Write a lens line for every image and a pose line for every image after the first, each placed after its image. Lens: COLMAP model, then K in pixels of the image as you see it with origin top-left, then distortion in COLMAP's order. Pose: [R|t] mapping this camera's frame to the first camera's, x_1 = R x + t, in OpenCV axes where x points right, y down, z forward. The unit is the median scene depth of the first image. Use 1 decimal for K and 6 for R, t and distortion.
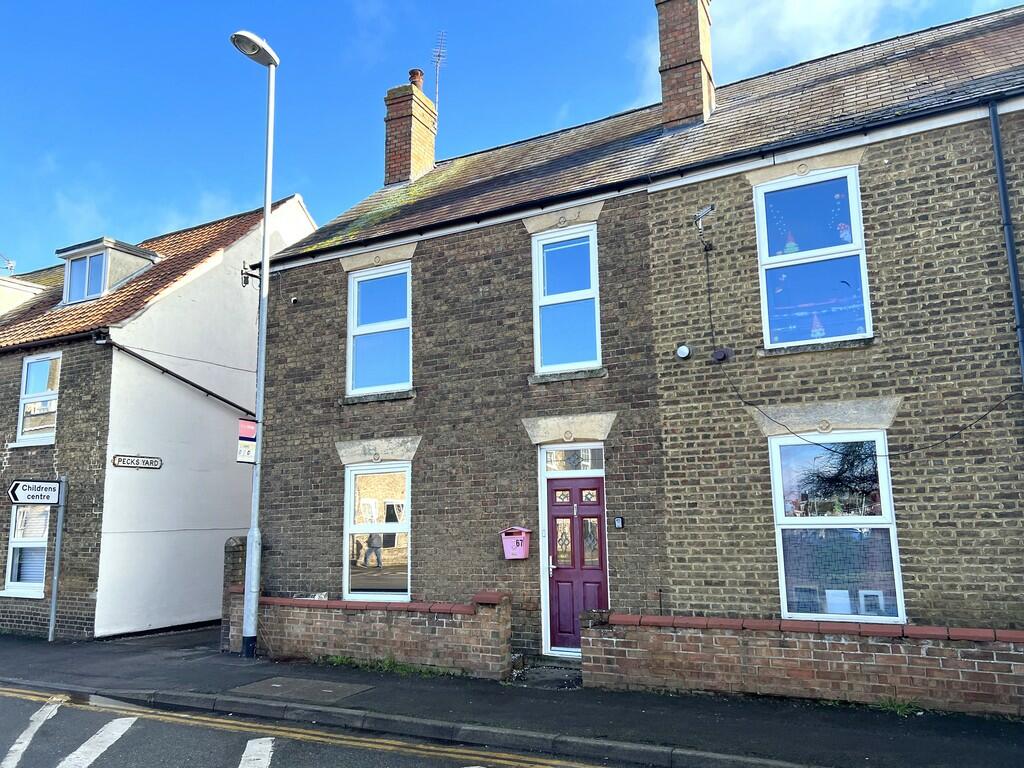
lens RADIAL K [[779.0, 0, 511.5], [0, 779.0, 388.2], [0, 0, 1]] dist [0.043009, -0.022459]
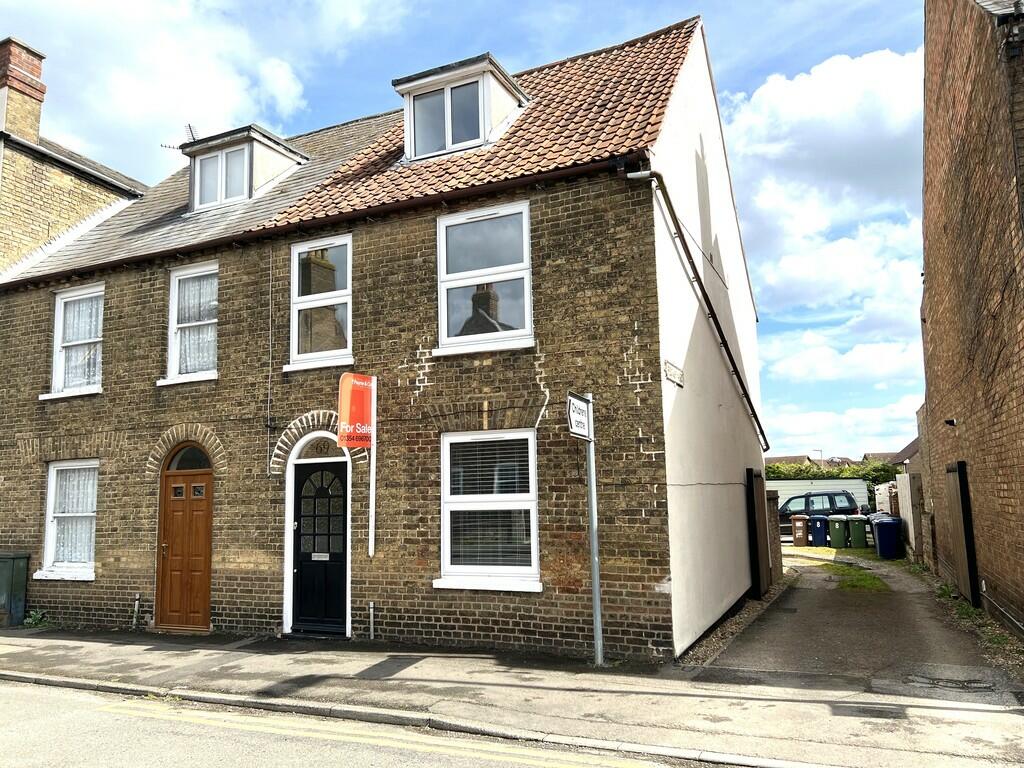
lens RADIAL K [[779.0, 0, 512.3], [0, 779.0, 382.6], [0, 0, 1]] dist [0.043009, -0.022459]
pose [[0.998264, -0.000430, 0.058890, -0.644524], [-0.001122, 0.999653, 0.026321, 0.084920], [-0.058881, -0.026341, 0.997917, 0.389473]]
